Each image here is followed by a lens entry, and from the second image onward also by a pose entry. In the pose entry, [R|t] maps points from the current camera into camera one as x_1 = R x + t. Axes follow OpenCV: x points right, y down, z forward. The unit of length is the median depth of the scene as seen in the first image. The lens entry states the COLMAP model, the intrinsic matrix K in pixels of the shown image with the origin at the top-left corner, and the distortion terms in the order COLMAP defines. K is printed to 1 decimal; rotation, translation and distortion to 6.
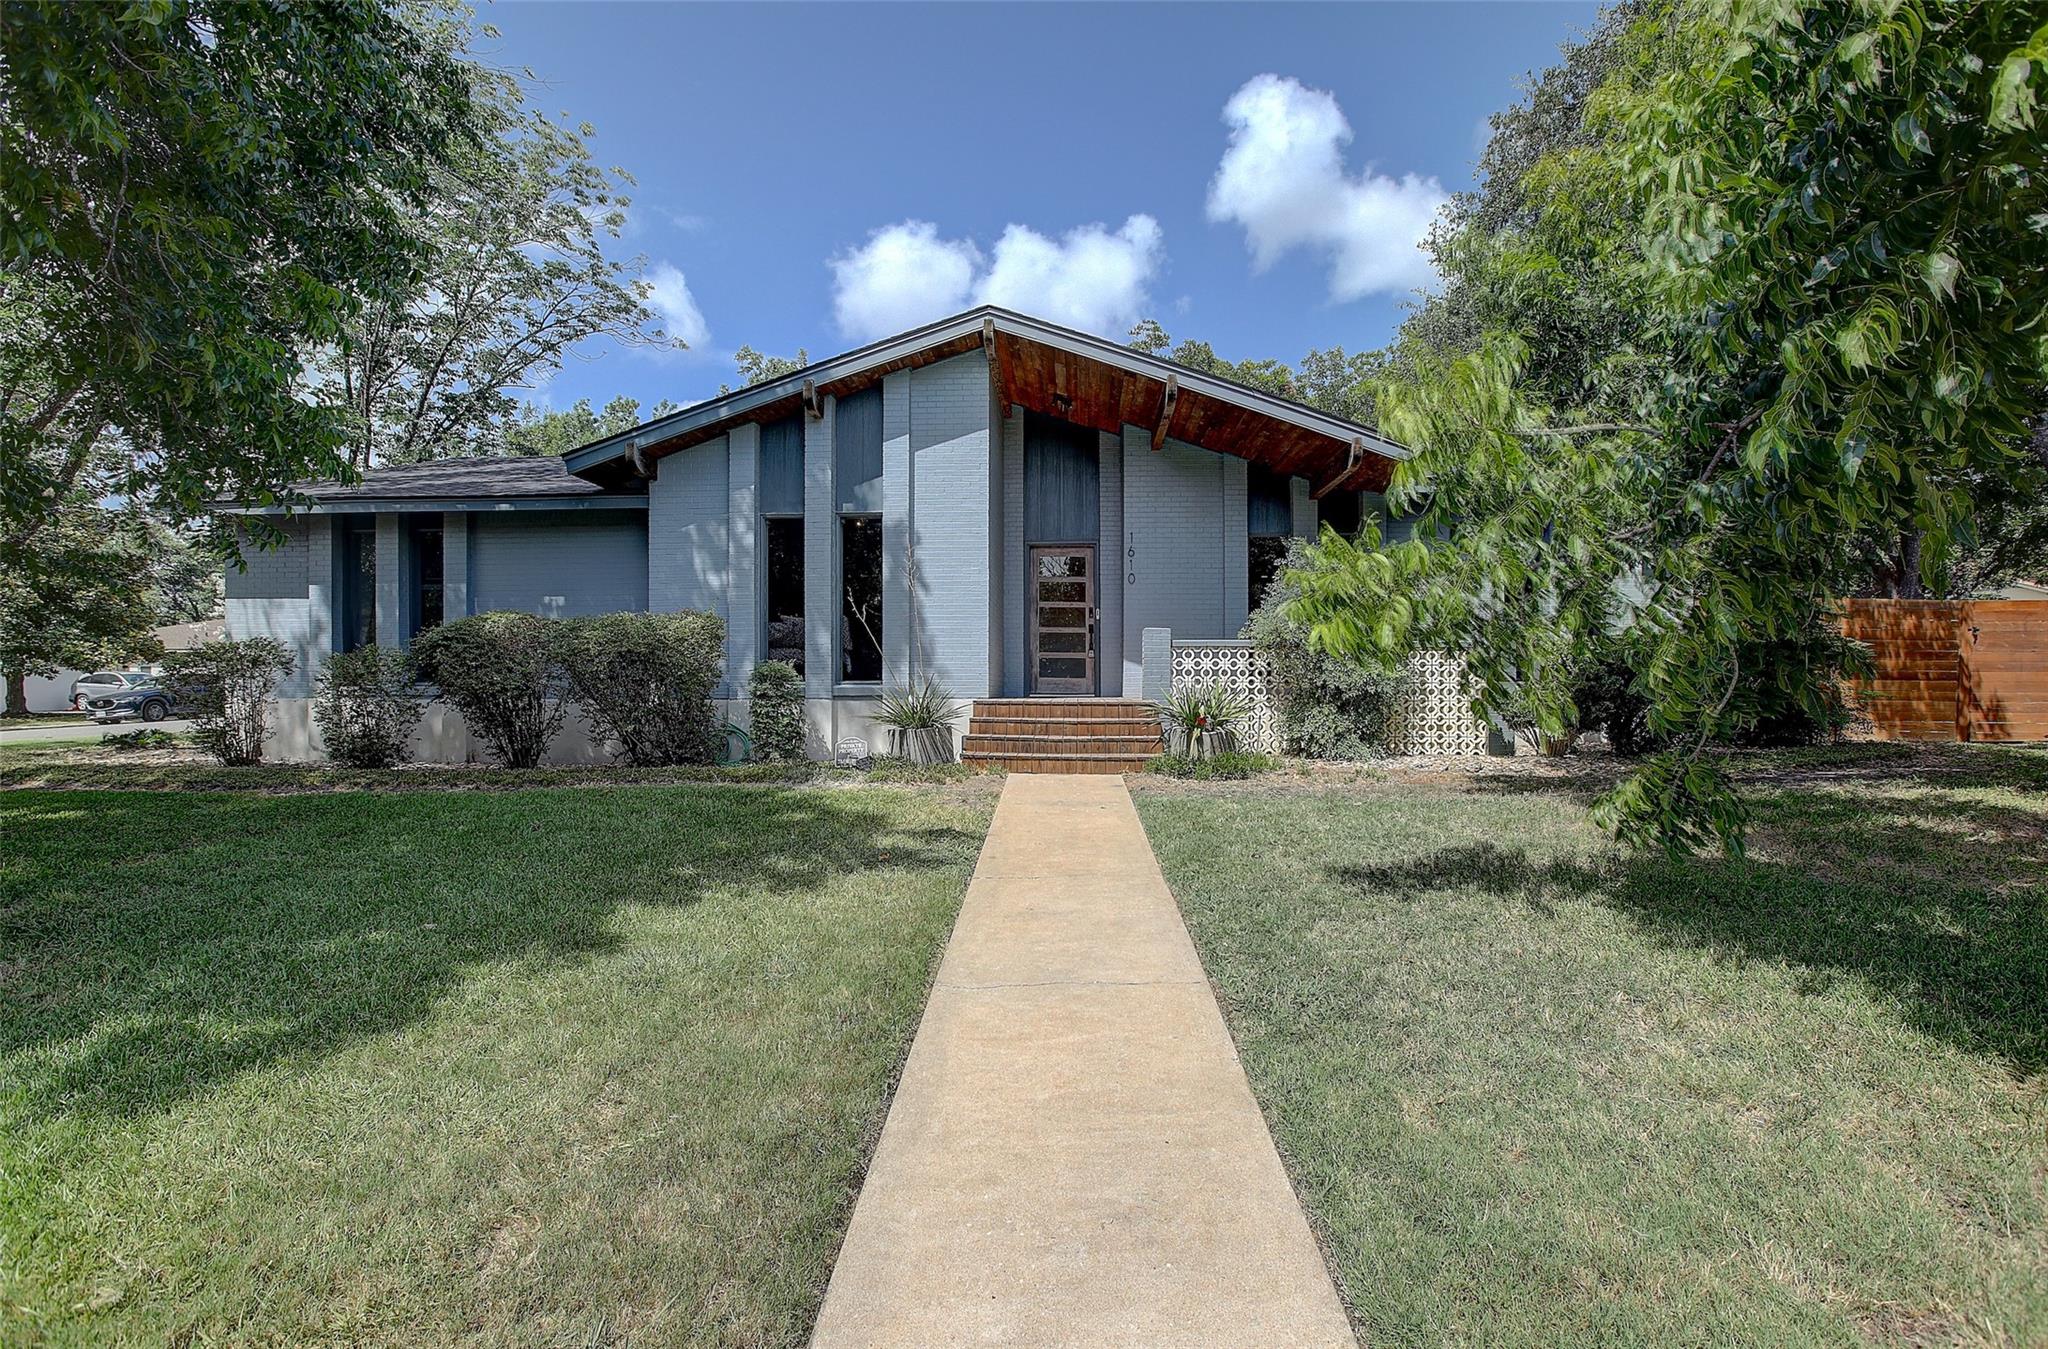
lens RADIAL K [[944.1, 0, 1033.9], [0, 944.1, 658.2], [0, 0, 1]] dist [-0.050041, 0.018830]
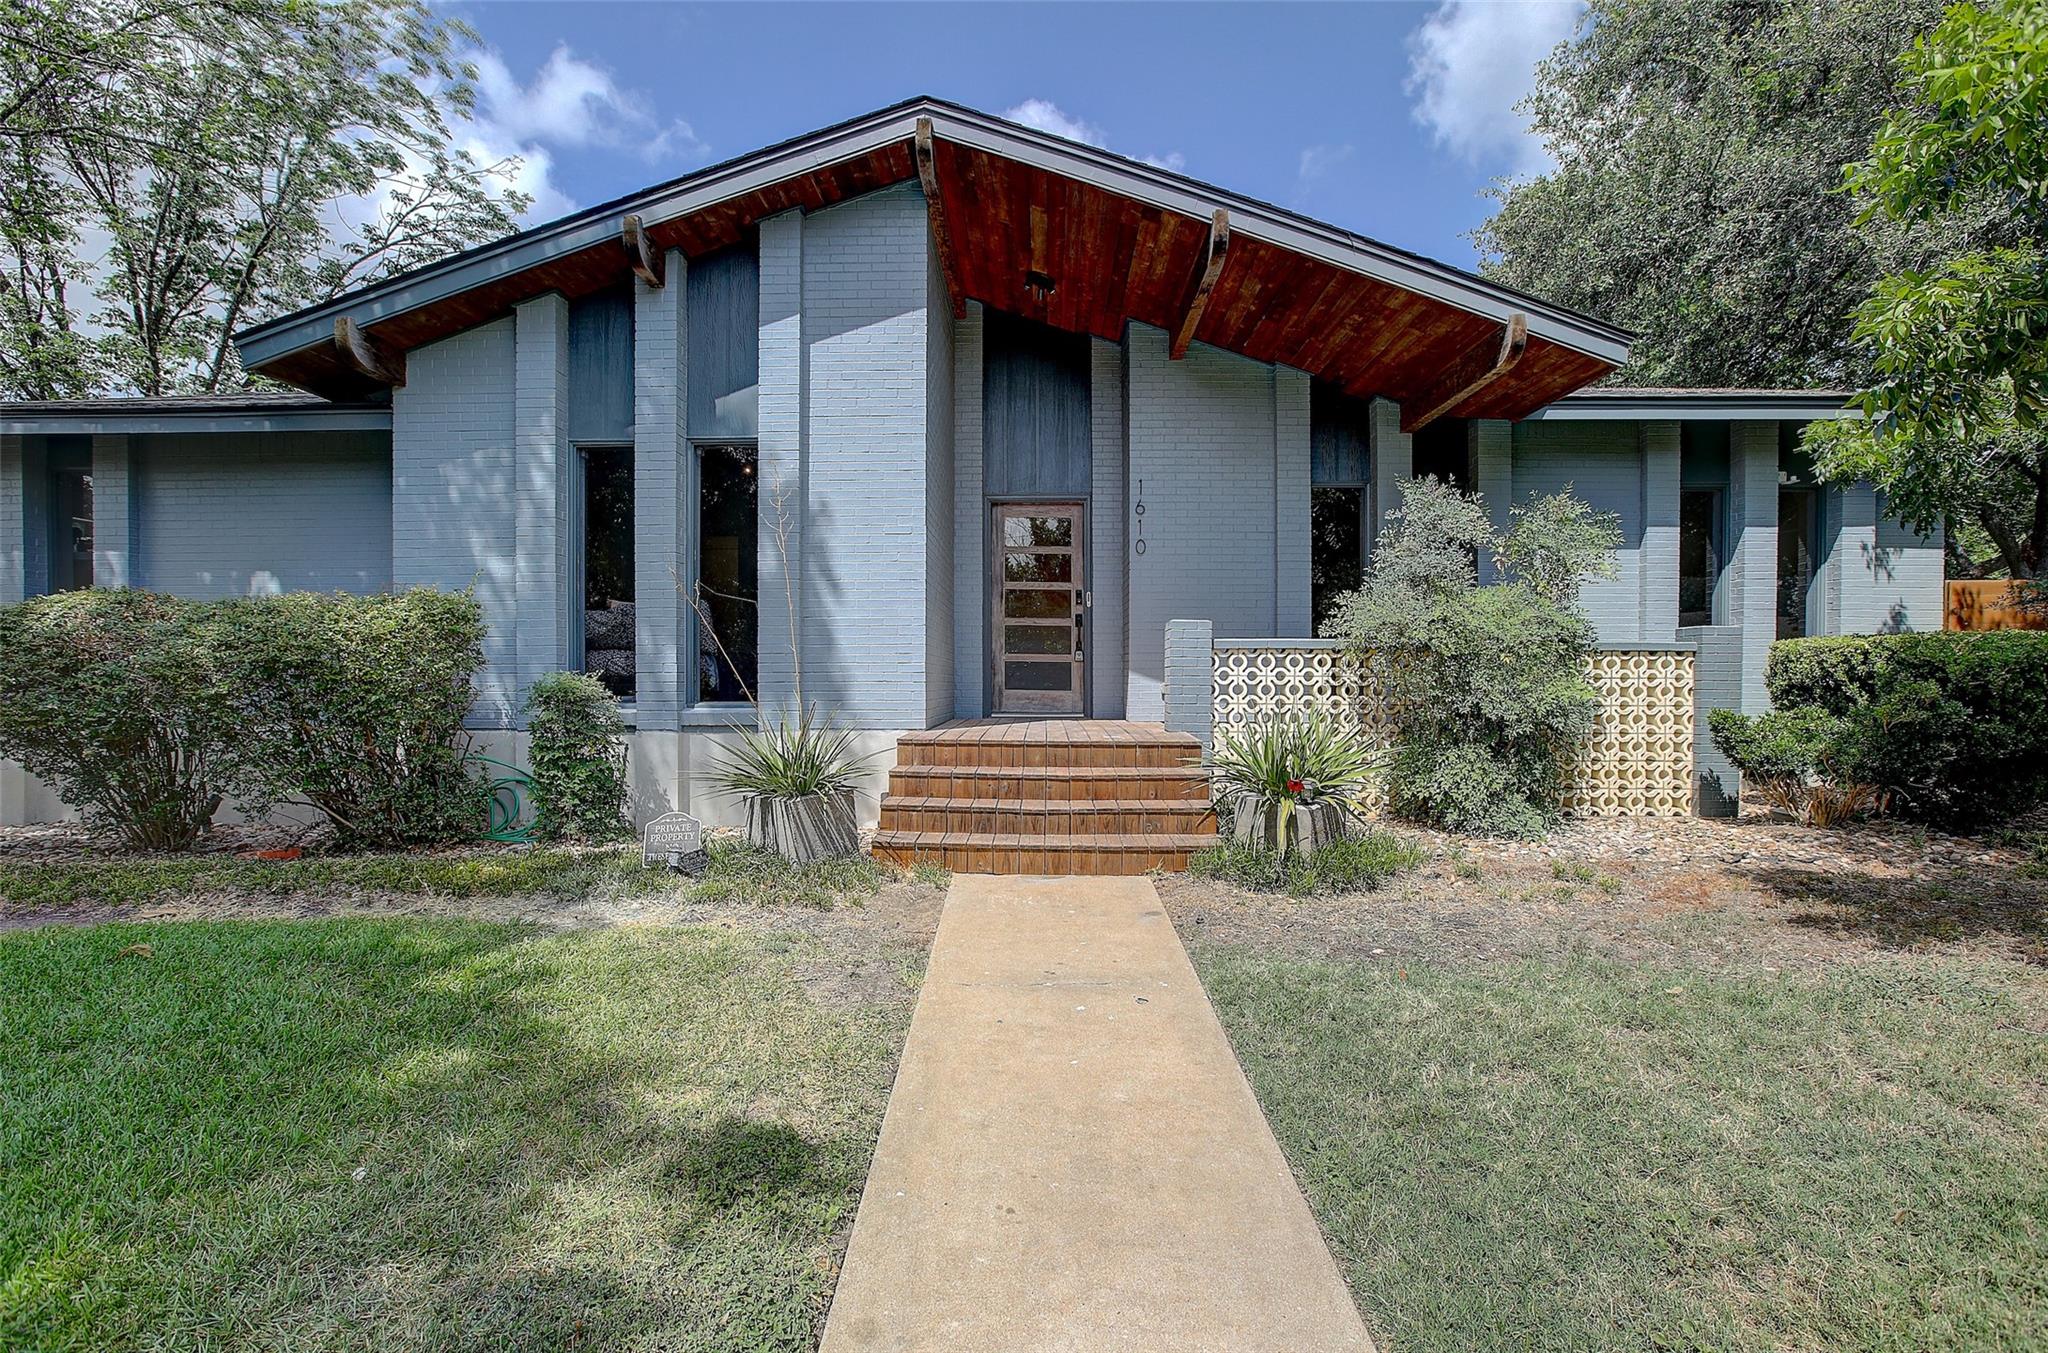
lens RADIAL K [[944.1, 0, 1033.9], [0, 944.1, 660.2], [0, 0, 1]] dist [-0.050041, 0.018830]
pose [[0.999285, 0.000240, 0.037808, 0.000775], [-0.000710, 0.999923, 0.012410, -0.012421], [-0.037802, -0.012428, 0.999208, 0.360079]]
